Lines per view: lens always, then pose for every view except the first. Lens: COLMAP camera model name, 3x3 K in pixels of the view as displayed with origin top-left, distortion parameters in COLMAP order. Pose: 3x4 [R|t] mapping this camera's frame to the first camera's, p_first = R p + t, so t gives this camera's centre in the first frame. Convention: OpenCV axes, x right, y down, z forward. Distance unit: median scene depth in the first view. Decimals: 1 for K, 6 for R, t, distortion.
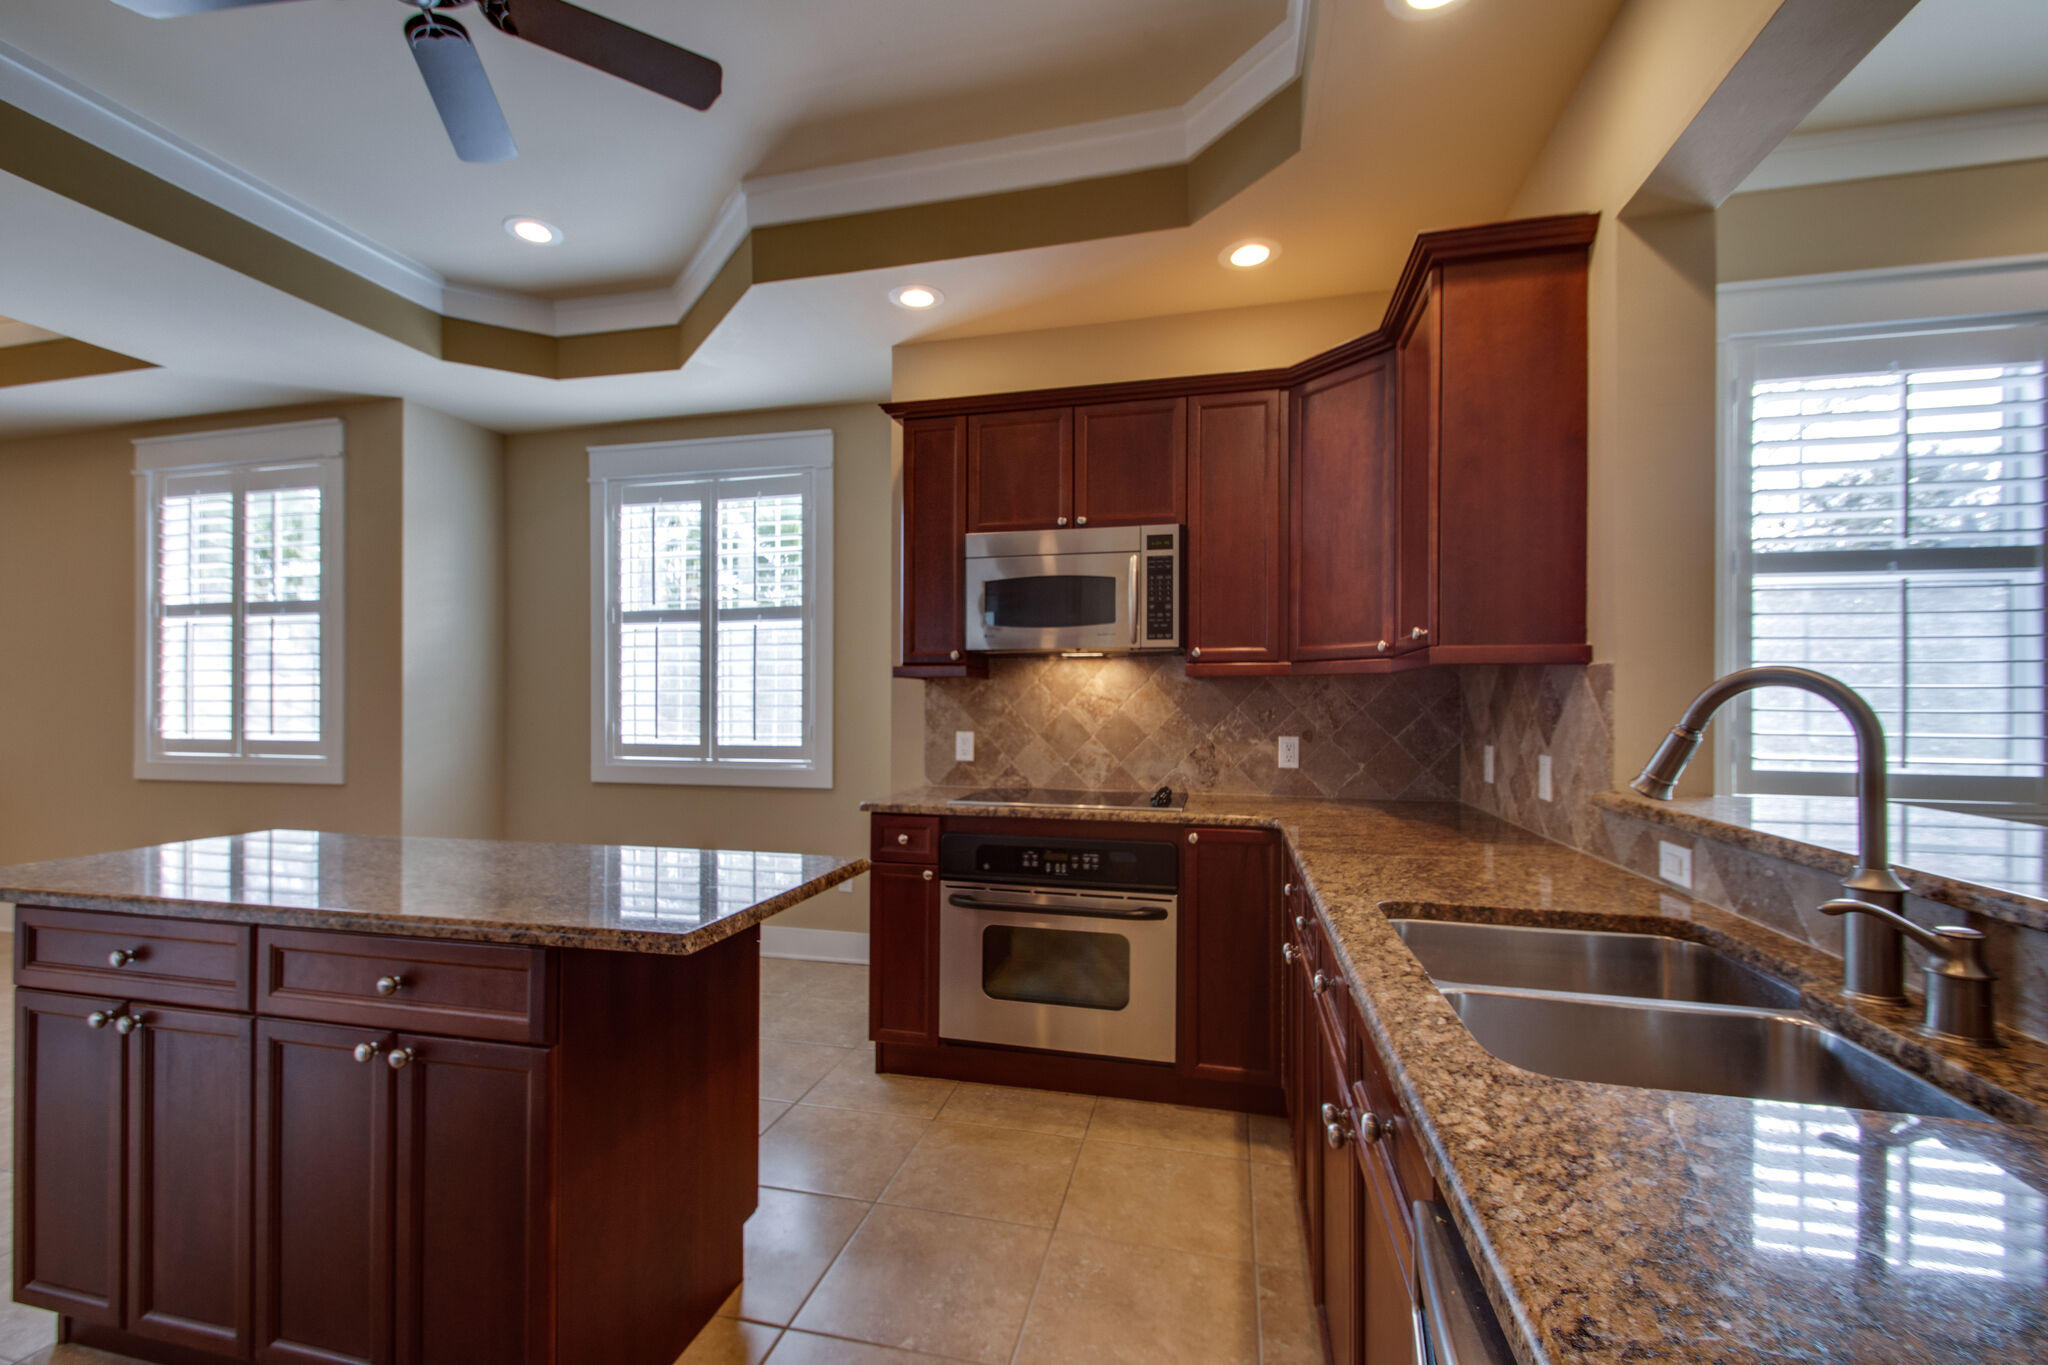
lens RADIAL K [[879.6, 0, 1017.4], [0, 879.6, 692.3], [0, 0, 1]] dist [0.017923, -0.007108]
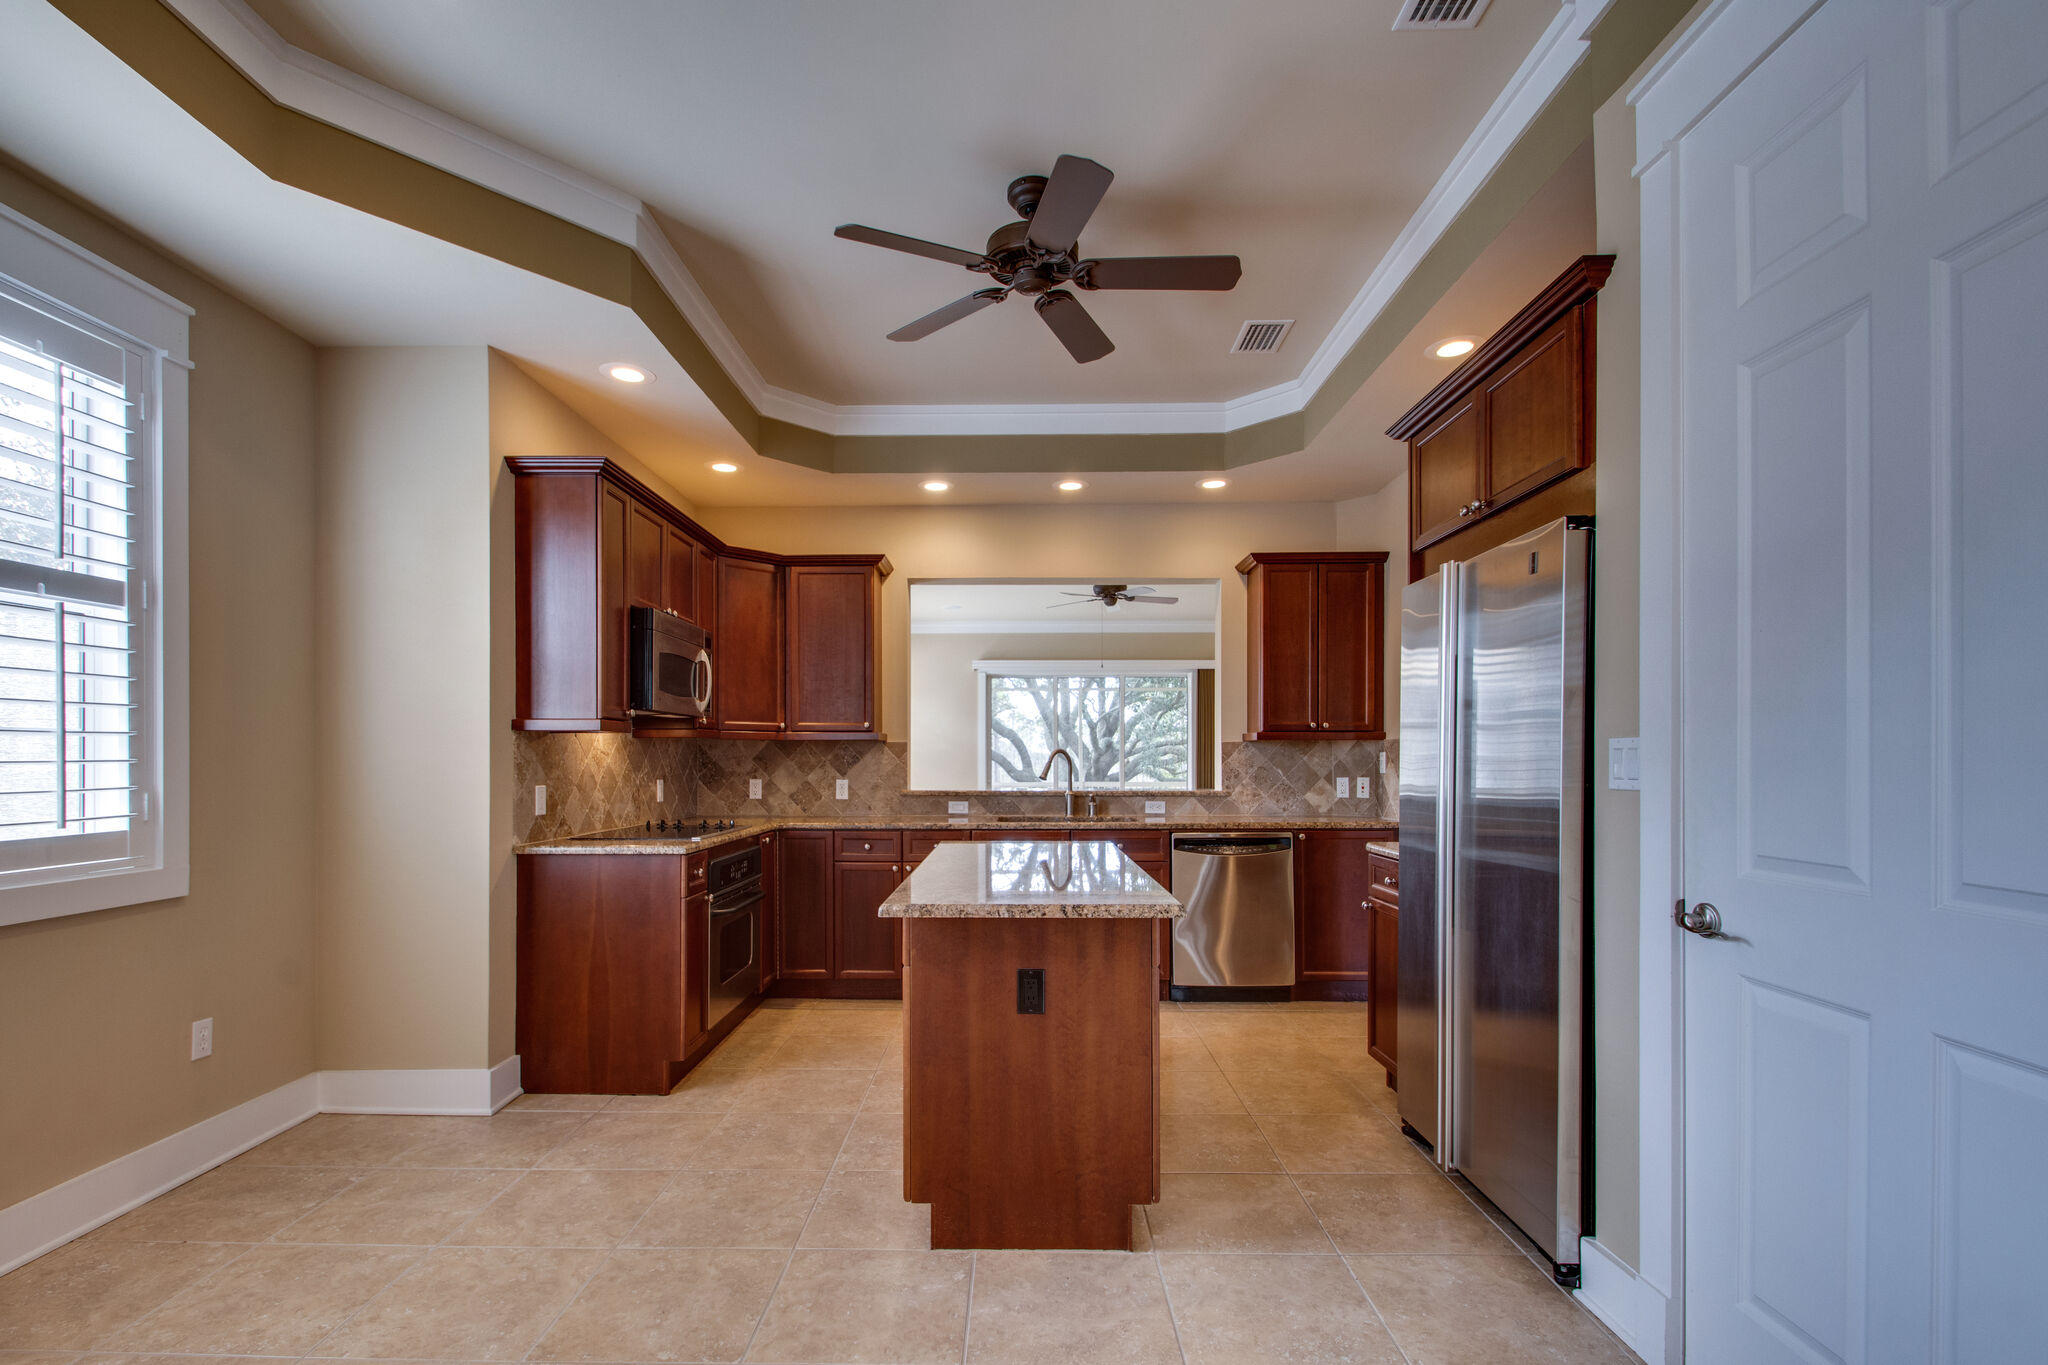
lens RADIAL K [[939.5, 0, 998.7], [0, 939.5, 758.3], [0, 0, 1]] dist [0.019574, -0.003430]
pose [[-0.205770, 0.000764, 0.978600, -1.407699], [-0.010290, 0.999943, -0.002944, 0.015267], [-0.978546, -0.010675, -0.205750, 0.852670]]
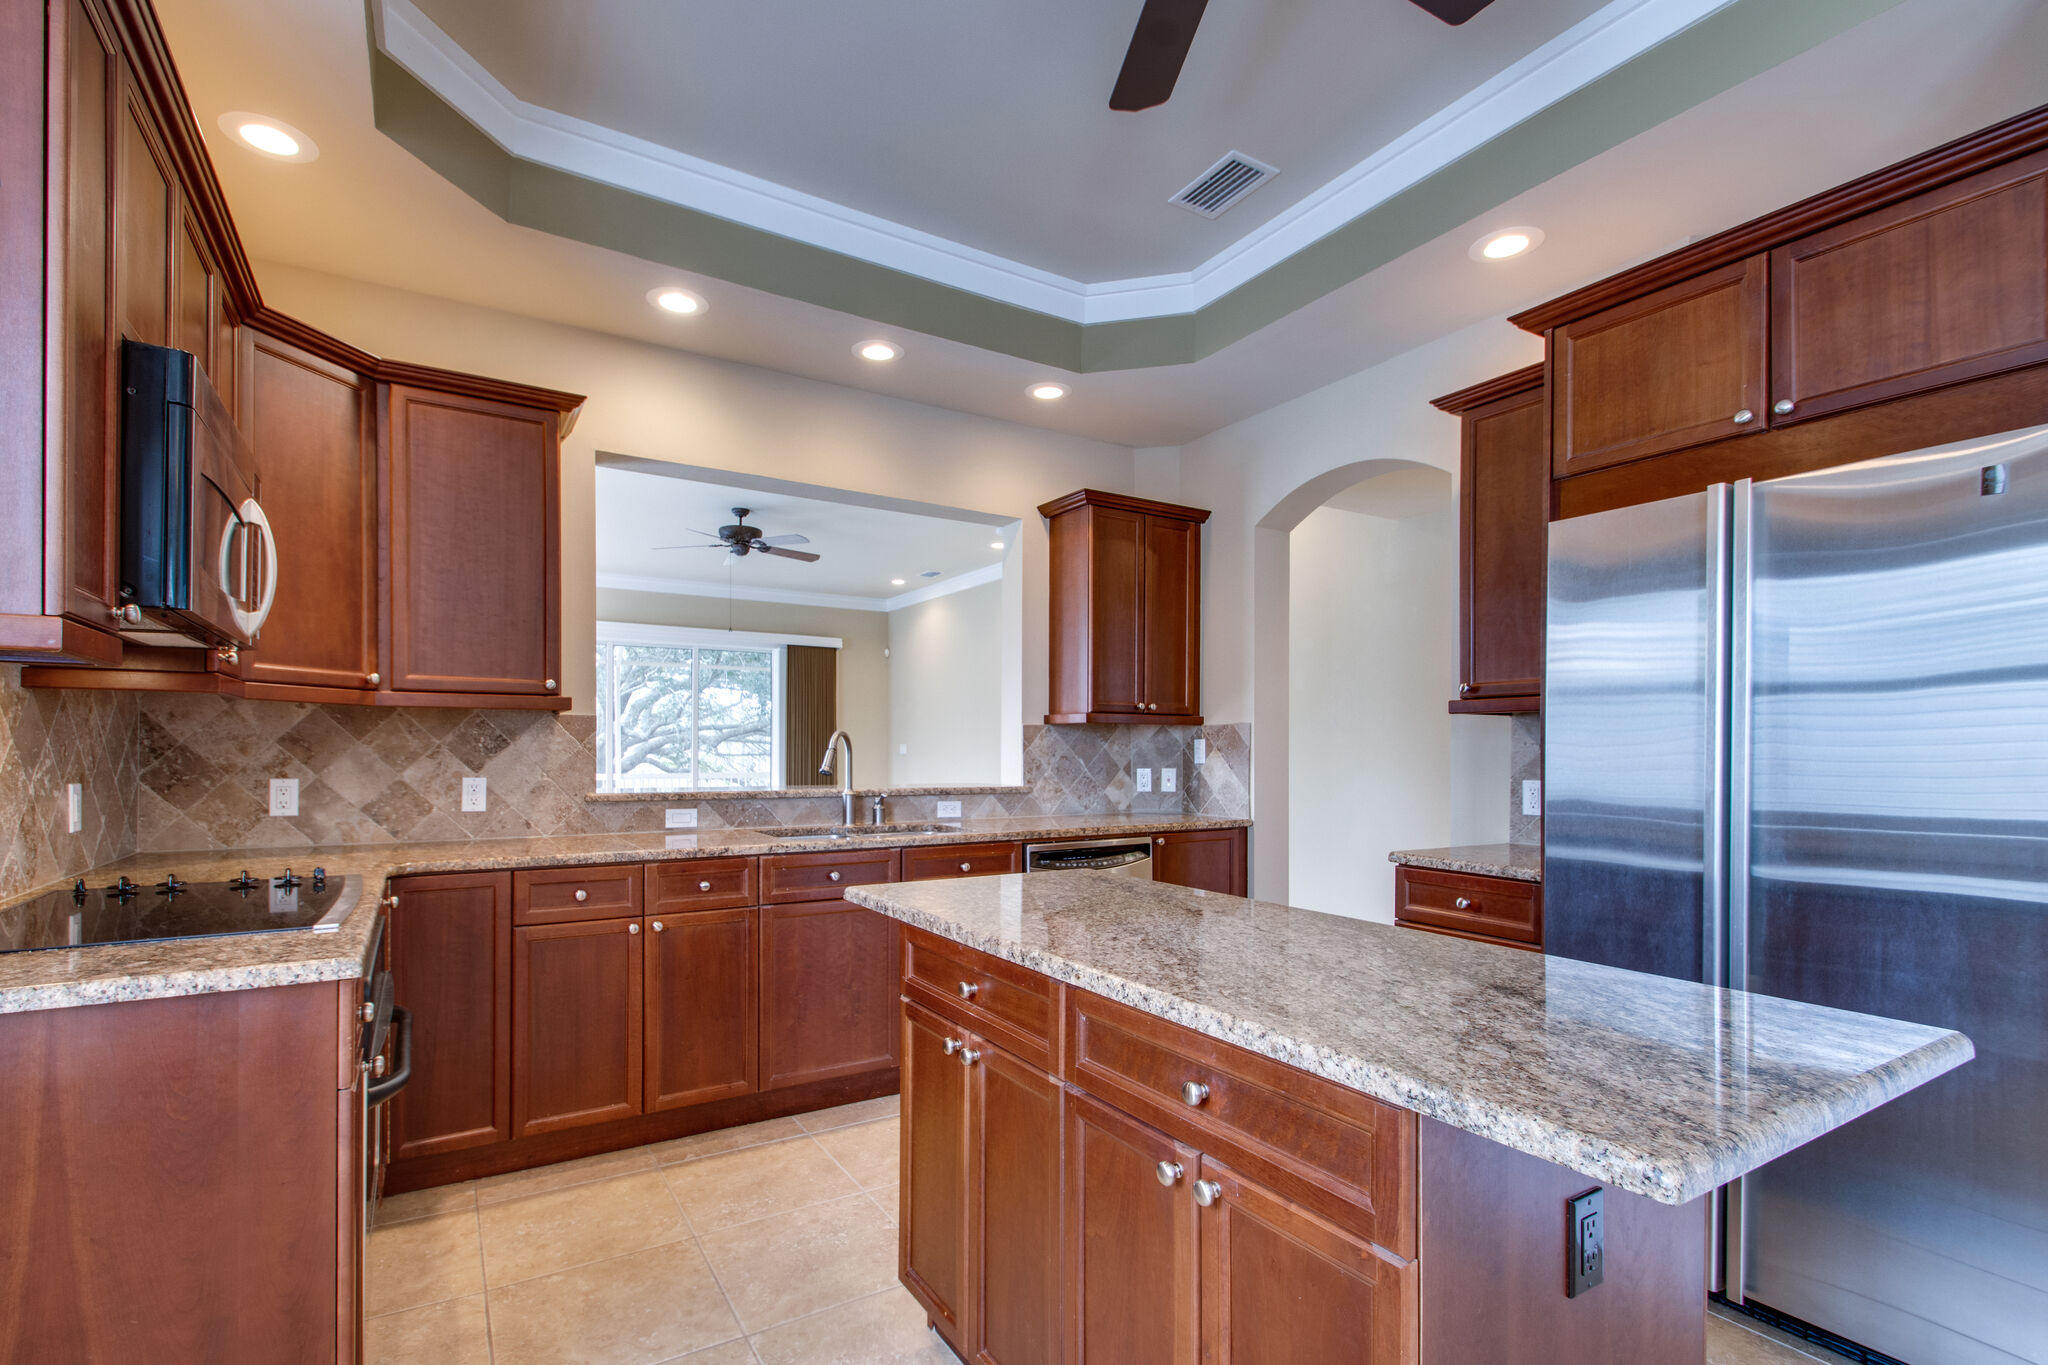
lens RADIAL K [[939.5, 0, 995.0], [0, 939.5, 750.2], [0, 0, 1]] dist [0.019574, -0.003430]
pose [[-0.692420, -0.004193, 0.721483, -0.725575], [-0.012699, 0.999899, -0.006377, 0.022952], [-0.721383, -0.013578, -0.692403, 1.090459]]
